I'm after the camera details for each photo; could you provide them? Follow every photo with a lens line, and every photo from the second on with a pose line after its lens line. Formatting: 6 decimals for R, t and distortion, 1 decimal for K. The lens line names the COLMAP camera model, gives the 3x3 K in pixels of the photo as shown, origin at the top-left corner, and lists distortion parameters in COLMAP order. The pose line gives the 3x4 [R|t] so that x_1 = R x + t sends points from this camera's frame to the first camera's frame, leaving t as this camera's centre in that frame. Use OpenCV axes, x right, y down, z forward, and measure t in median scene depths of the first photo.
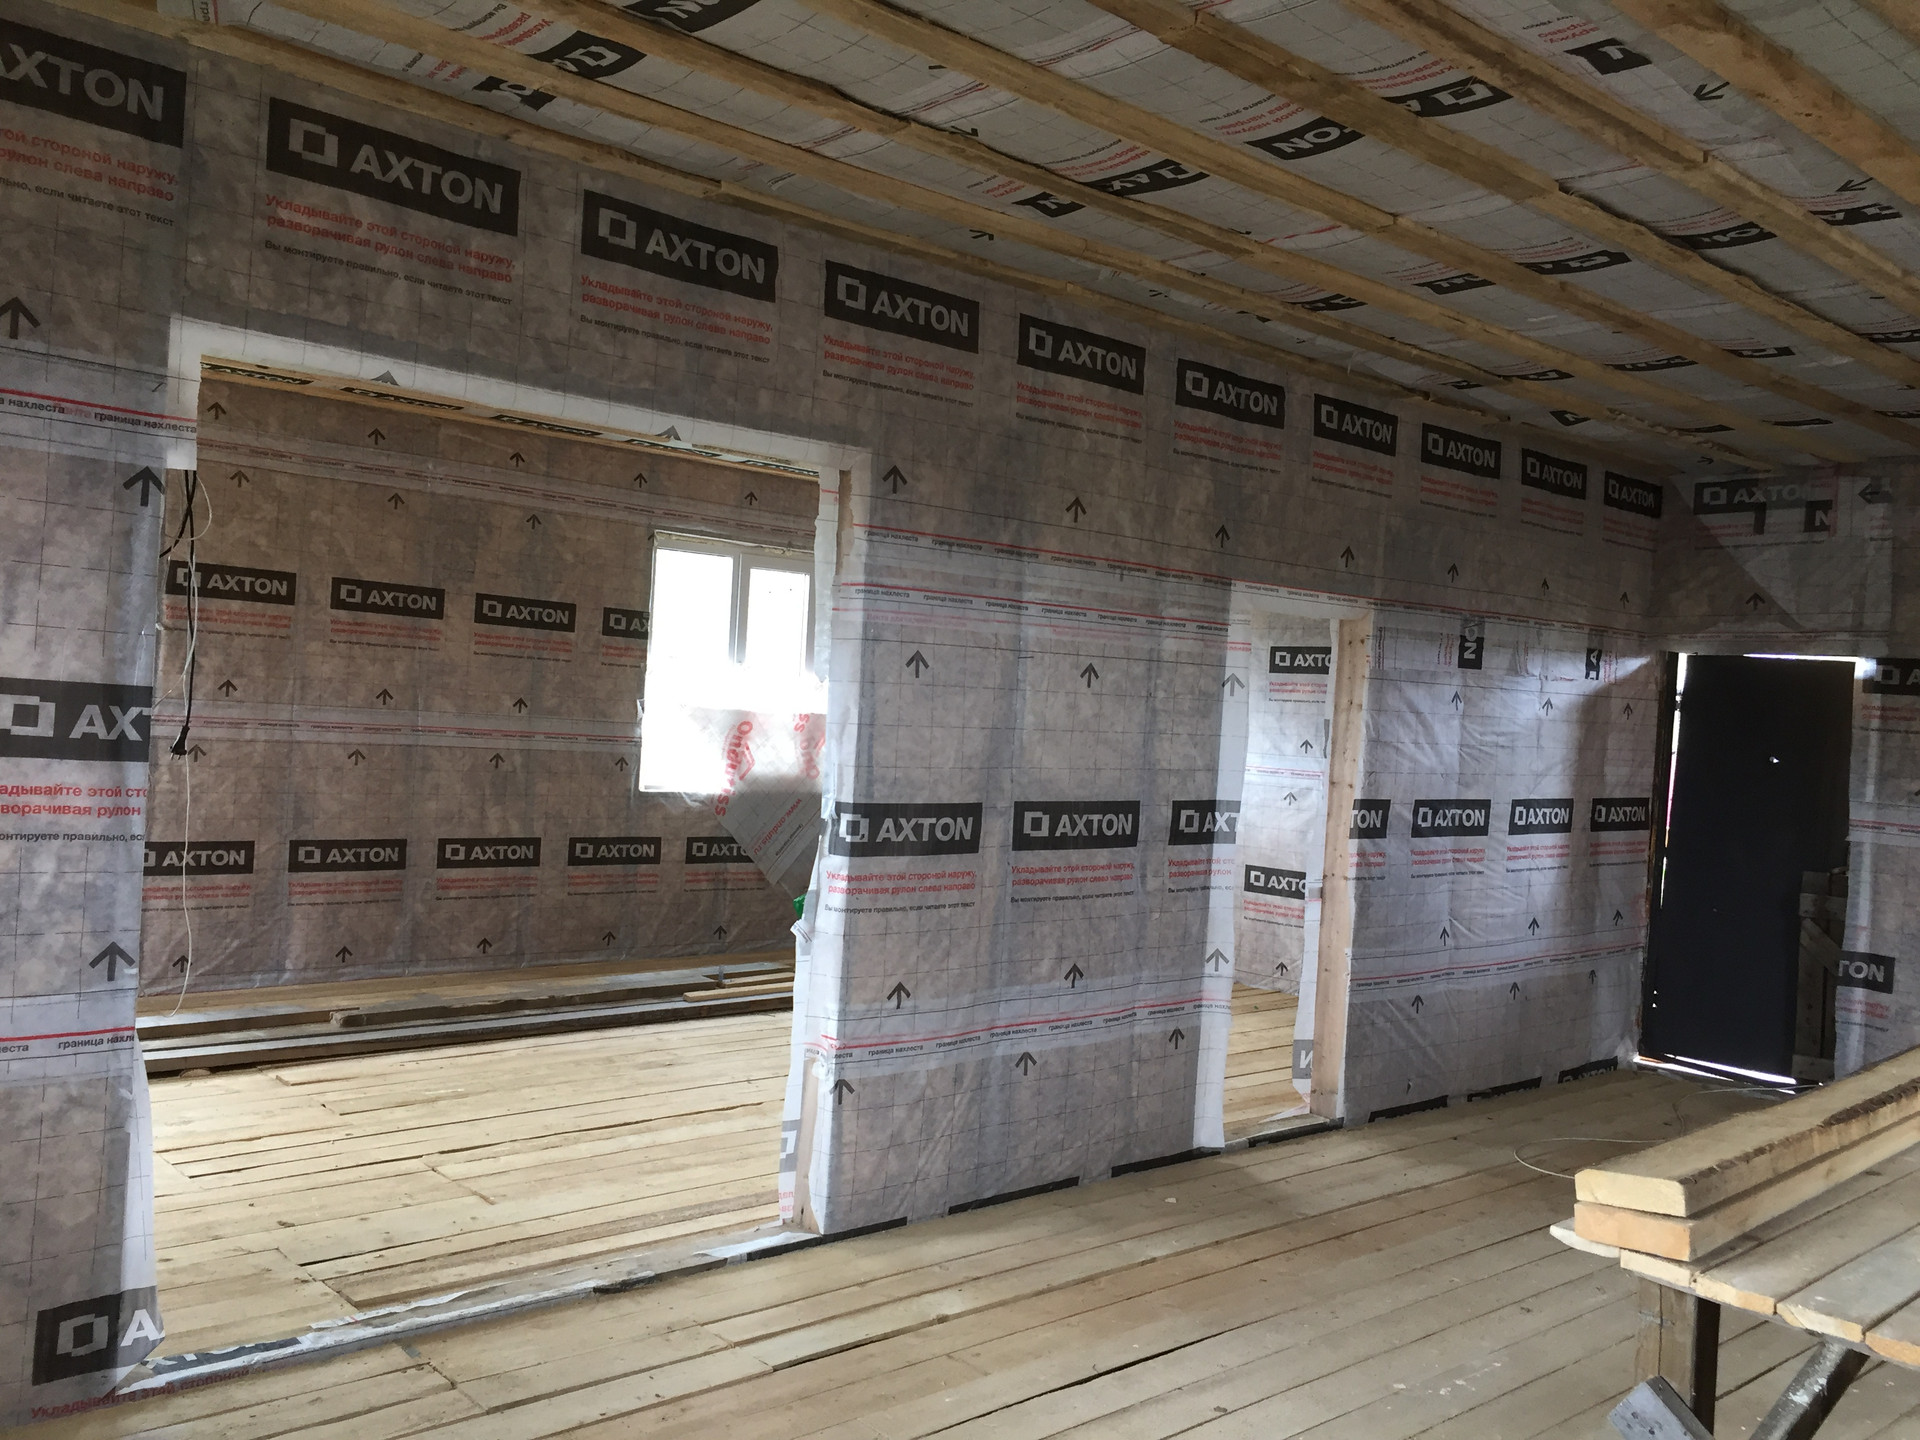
lens RADIAL K [[1627.9, 0, 971.2], [0, 1627.9, 724.3], [0, 0, 1]] dist [0.078934, -0.075425]
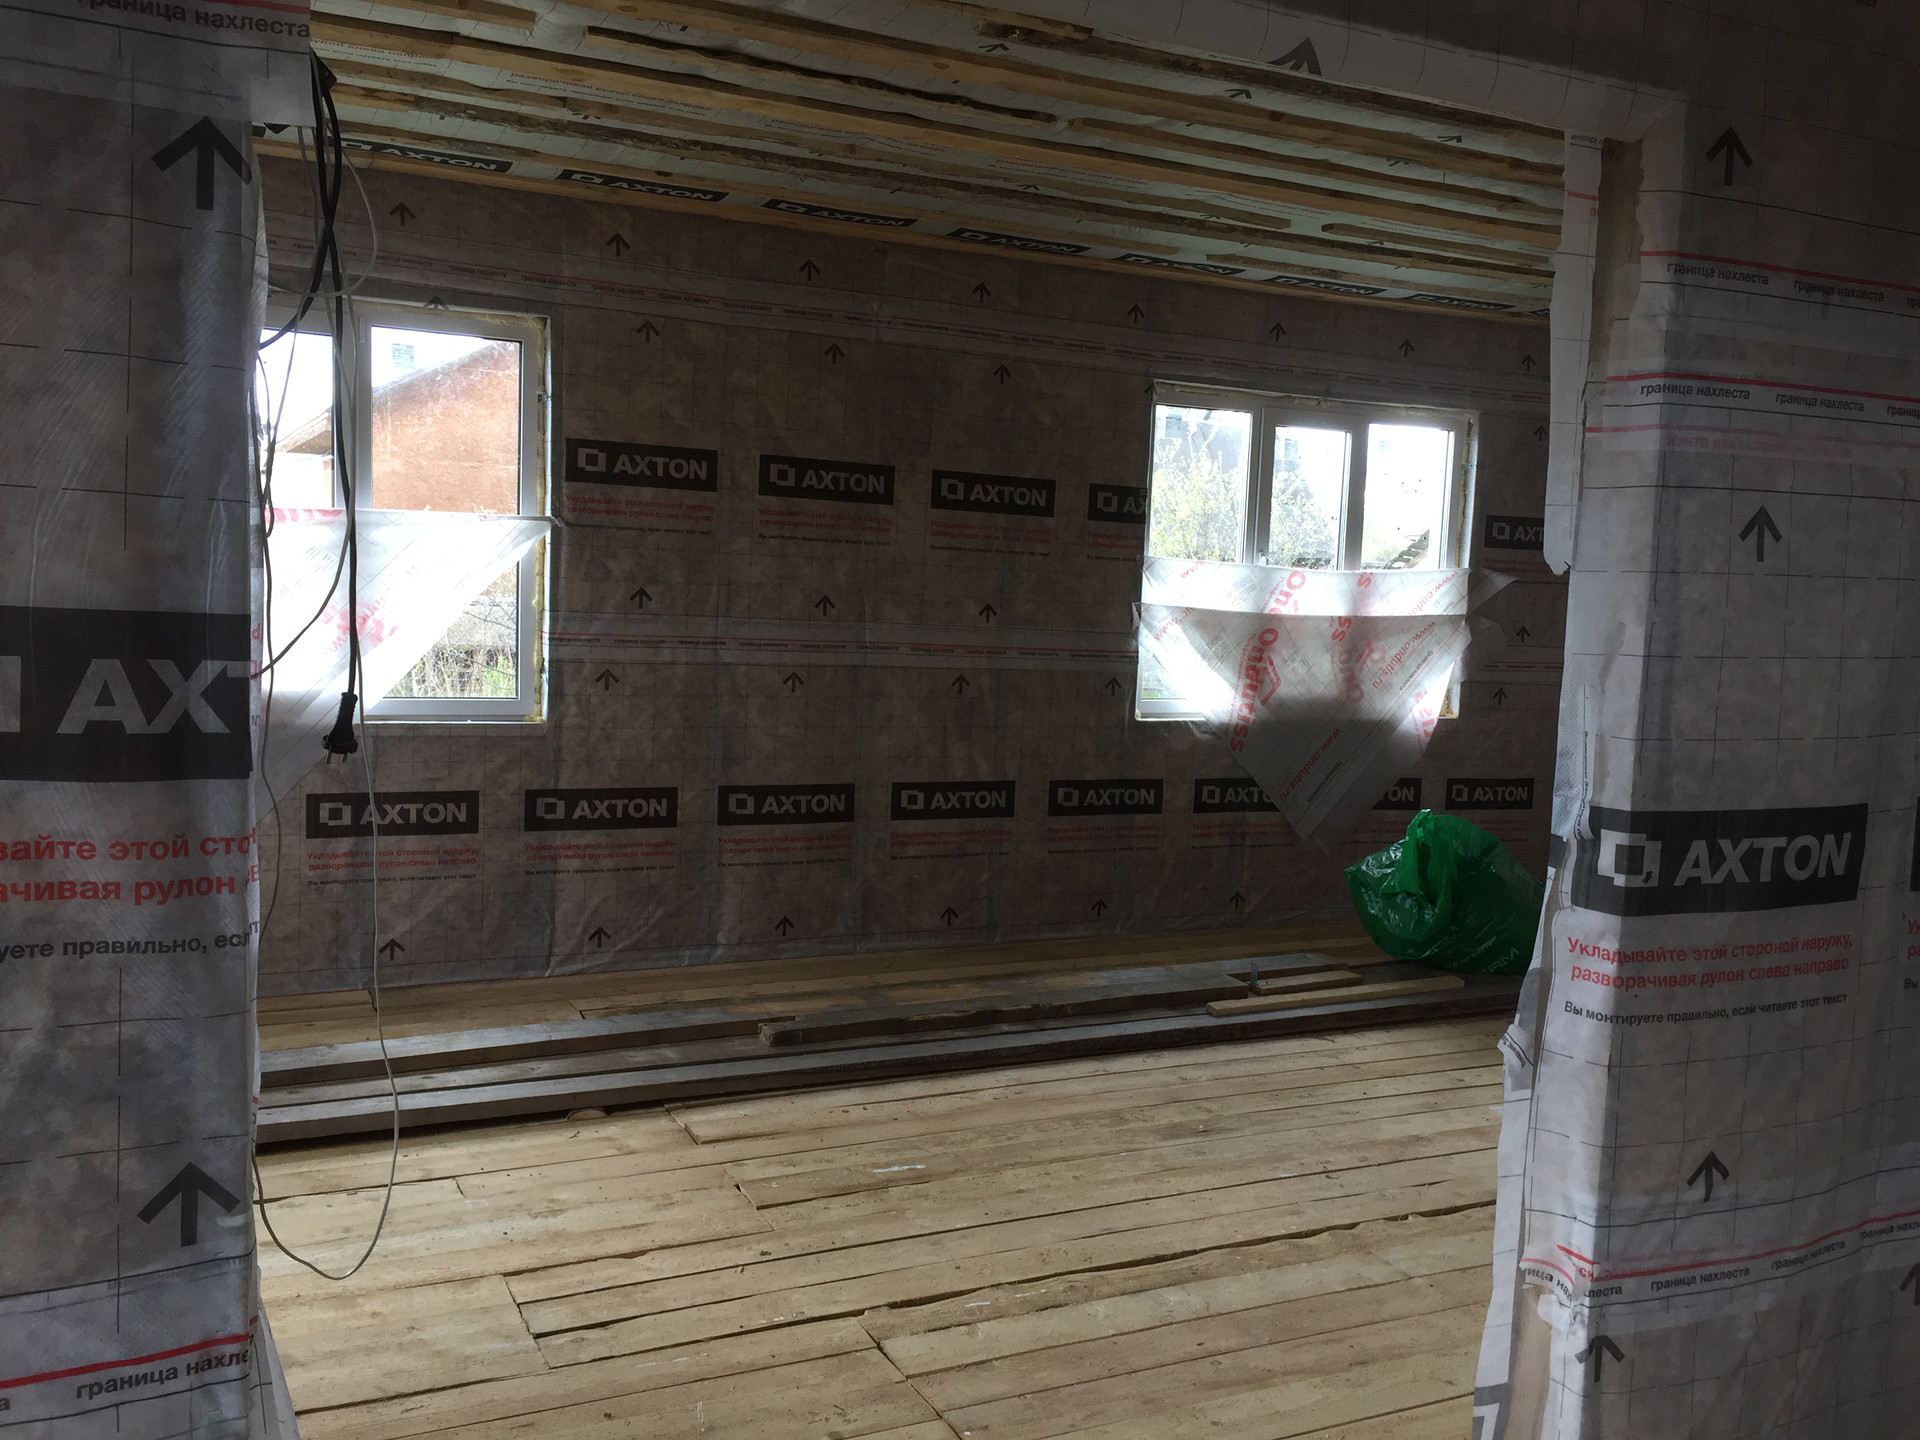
lens RADIAL K [[1635.9, 0, 964.7], [0, 1635.9, 725.2], [0, 0, 1]] dist [0.068673, -0.096306]
pose [[0.961336, 0.004883, -0.275335, -0.096162], [0.012888, 0.997949, 0.062698, -0.009942], [0.275076, -0.063822, 0.959302, 0.331335]]
